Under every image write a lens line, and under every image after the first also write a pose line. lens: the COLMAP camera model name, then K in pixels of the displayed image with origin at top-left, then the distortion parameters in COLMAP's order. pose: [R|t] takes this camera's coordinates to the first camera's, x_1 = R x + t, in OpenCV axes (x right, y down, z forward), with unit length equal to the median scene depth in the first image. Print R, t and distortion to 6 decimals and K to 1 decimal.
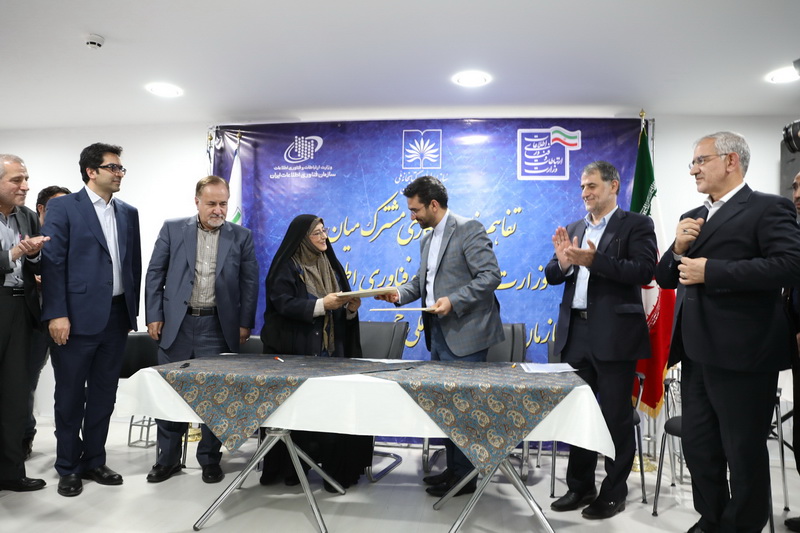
lens RADIAL K [[590.0, 0, 393.8], [0, 590.0, 268.1], [0, 0, 1]] dist [-0.102088, 0.004491]
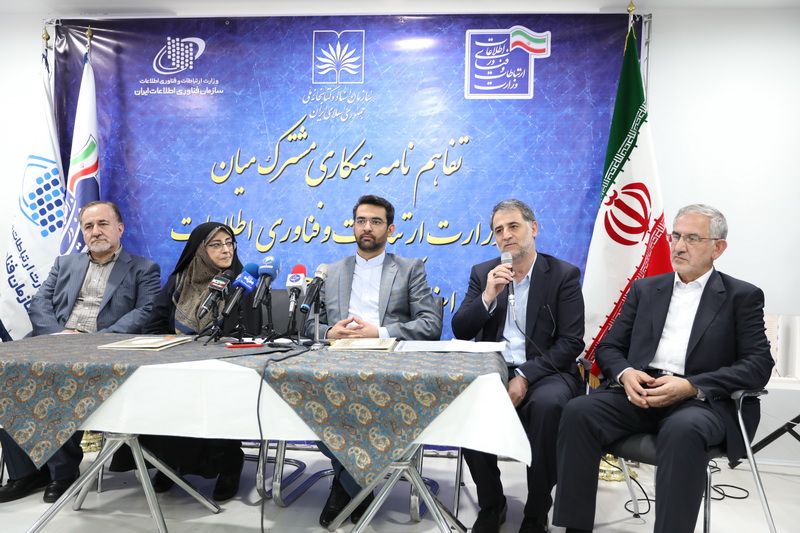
lens RADIAL K [[792.2, 0, 413.0], [0, 792.2, 262.7], [0, 0, 1]] dist [0.000810, 0.000000]
pose [[0.999185, -0.004410, 0.040128, 0.102331], [0.001682, 0.997700, 0.067771, -0.010055], [-0.040334, -0.067648, 0.996894, -0.024081]]
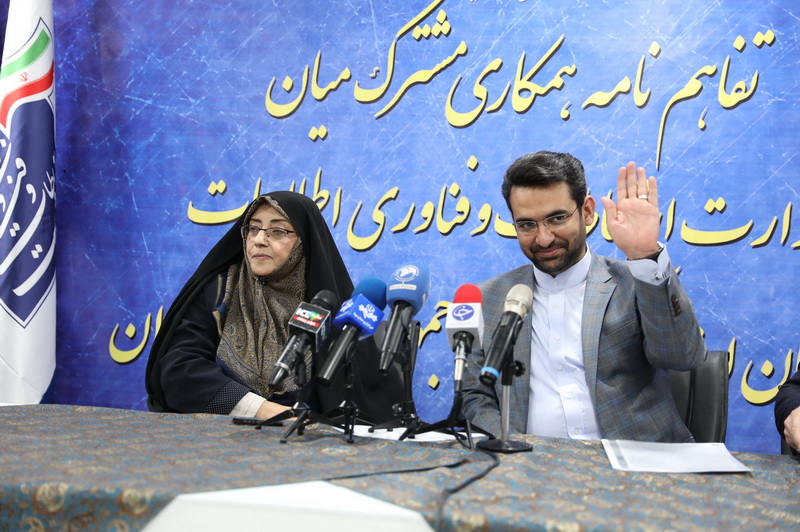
lens RADIAL K [[1321.9, 0, 395.2], [0, 1321.9, 264.5], [0, 0, 1]] dist [0.178678, 0.000000]
pose [[0.998677, 0.022804, -0.046091, 0.015631], [-0.019196, 0.996825, 0.077279, -0.015083], [0.047707, -0.076292, 0.995944, 0.108581]]
